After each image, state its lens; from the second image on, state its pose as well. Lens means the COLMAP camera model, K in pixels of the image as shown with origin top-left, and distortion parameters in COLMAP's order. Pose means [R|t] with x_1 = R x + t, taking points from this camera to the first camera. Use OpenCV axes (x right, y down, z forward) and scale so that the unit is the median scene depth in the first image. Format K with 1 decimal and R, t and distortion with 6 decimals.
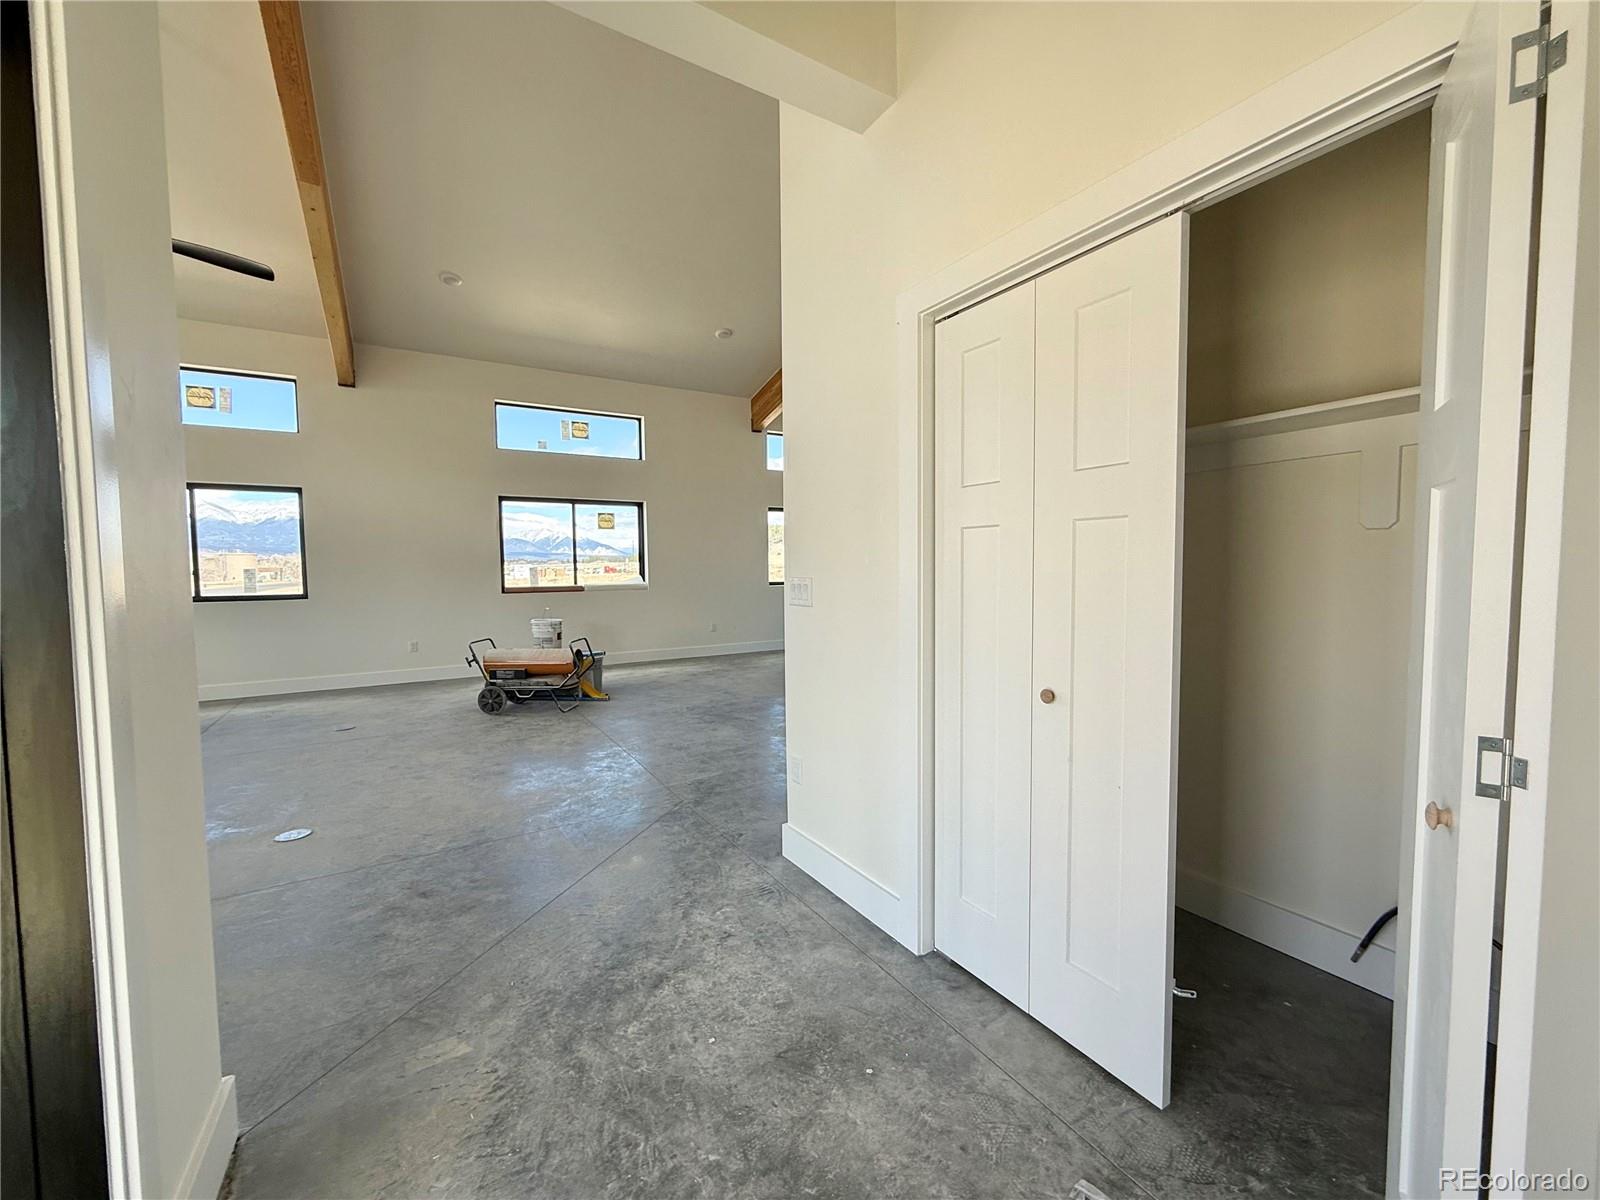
lens RADIAL K [[641.6, 0, 802.0], [0, 641.6, 599.4], [0, 0, 1]] dist [-0.000611, 0.000374]
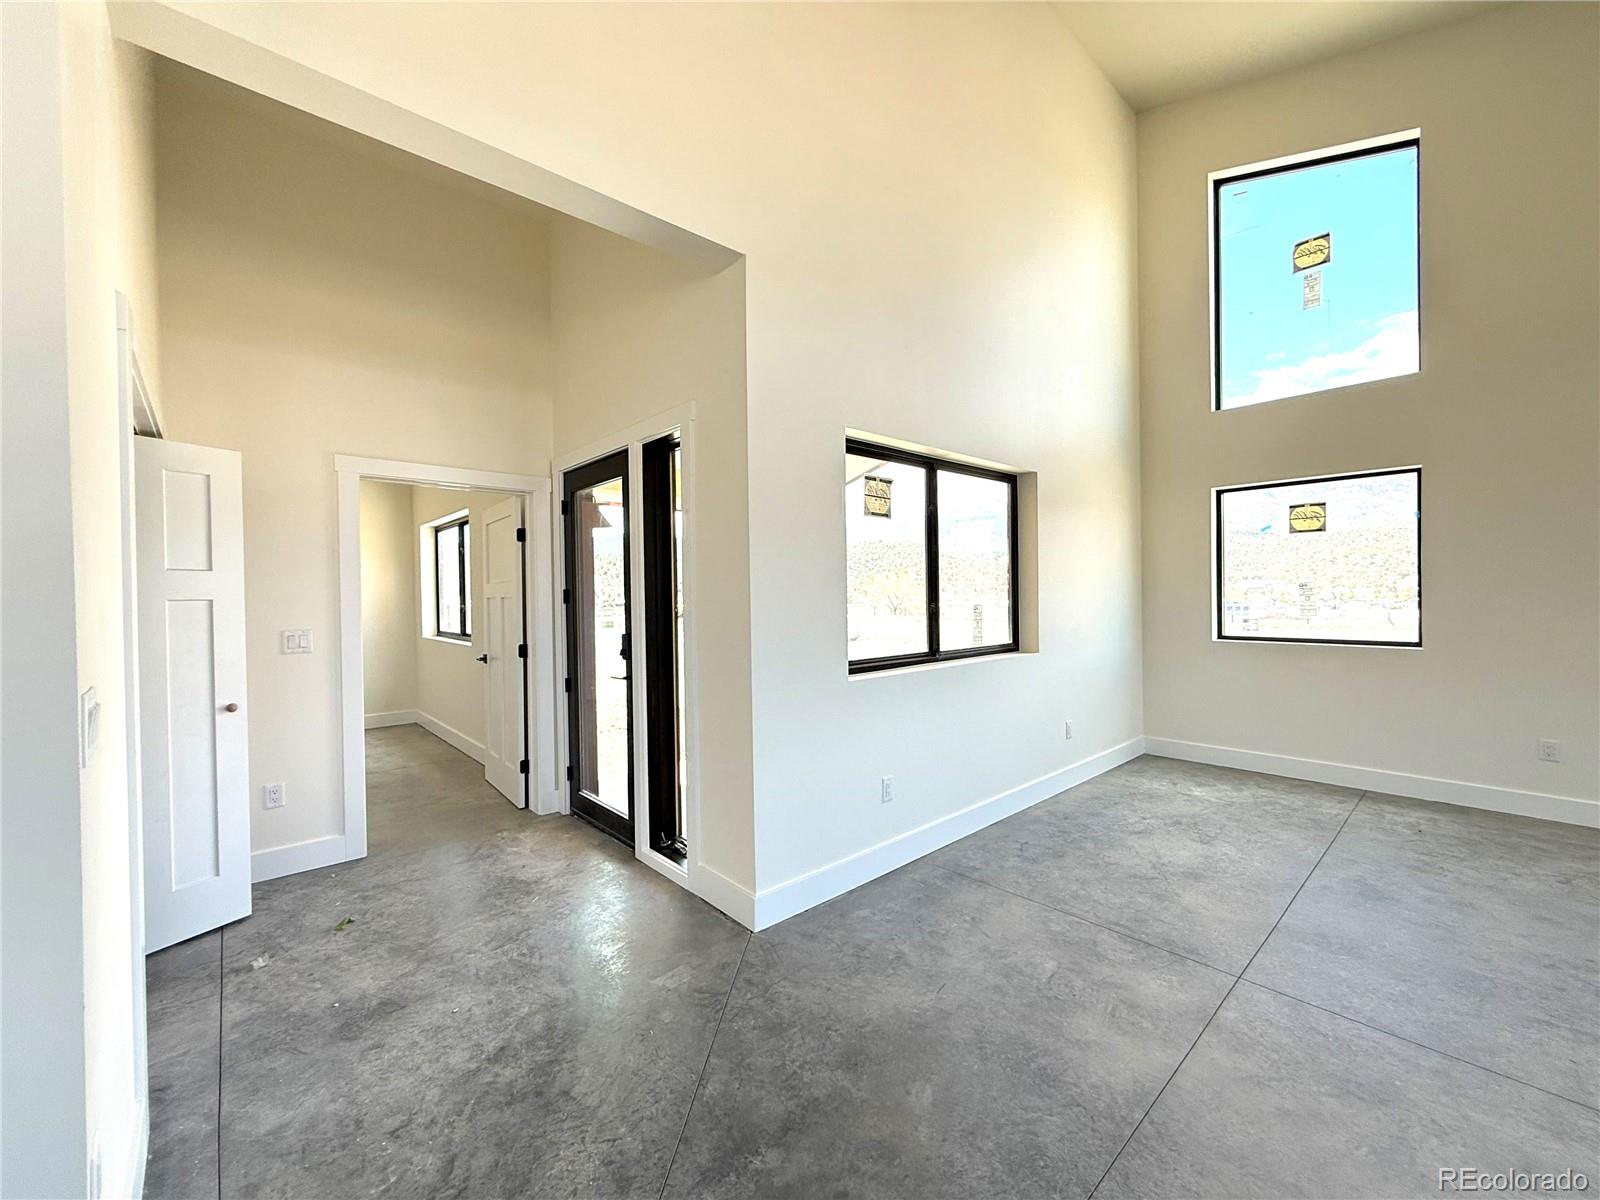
lens RADIAL K [[641.6, 0, 802.0], [0, 641.6, 599.4], [0, 0, 1]] dist [-0.000611, 0.000374]
pose [[-0.982306, 0.025124, -0.185589, -0.178696], [0.013797, 0.997976, 0.062077, -0.052516], [0.186773, 0.058418, -0.980665, 0.697614]]
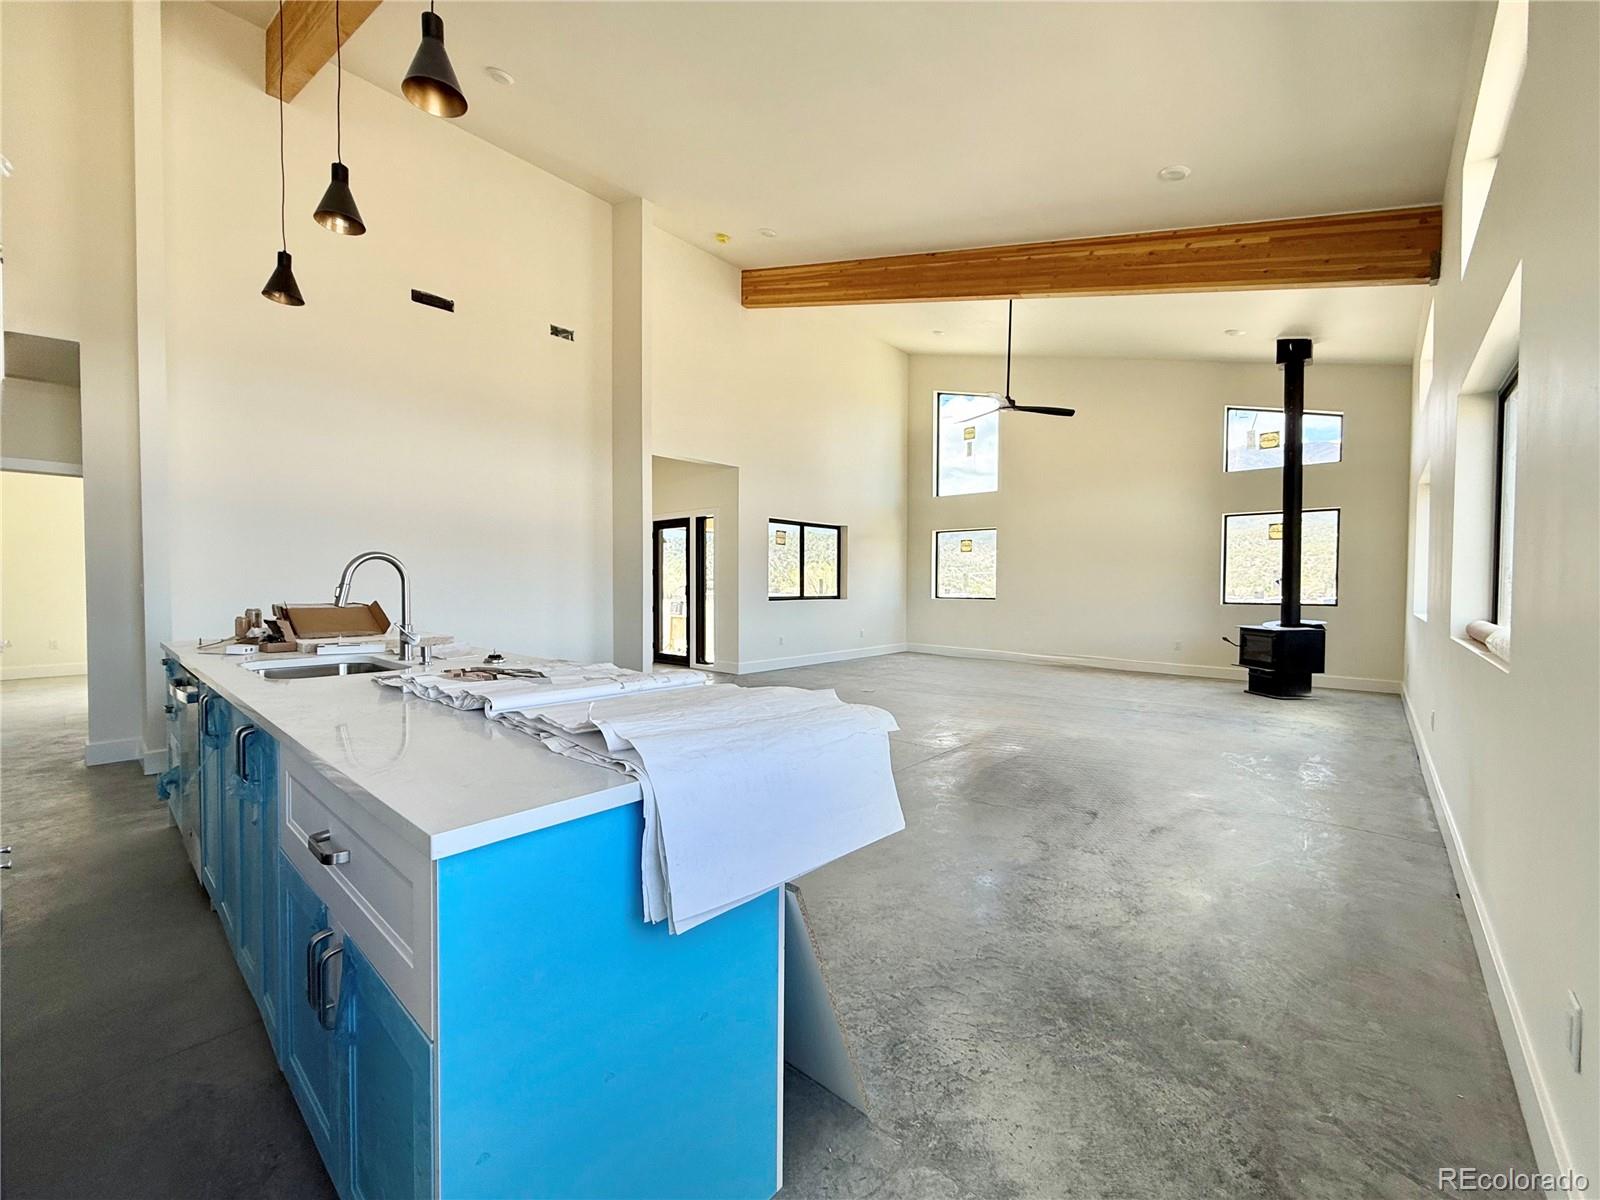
lens RADIAL K [[641.6, 0, 802.0], [0, 641.6, 599.4], [0, 0, 1]] dist [-0.000611, 0.000374]
pose [[-0.956707, 0.013232, -0.290752, 0.069826], [-0.010249, 0.996815, 0.079089, -0.083930], [0.290872, 0.078645, -0.953524, 1.728527]]
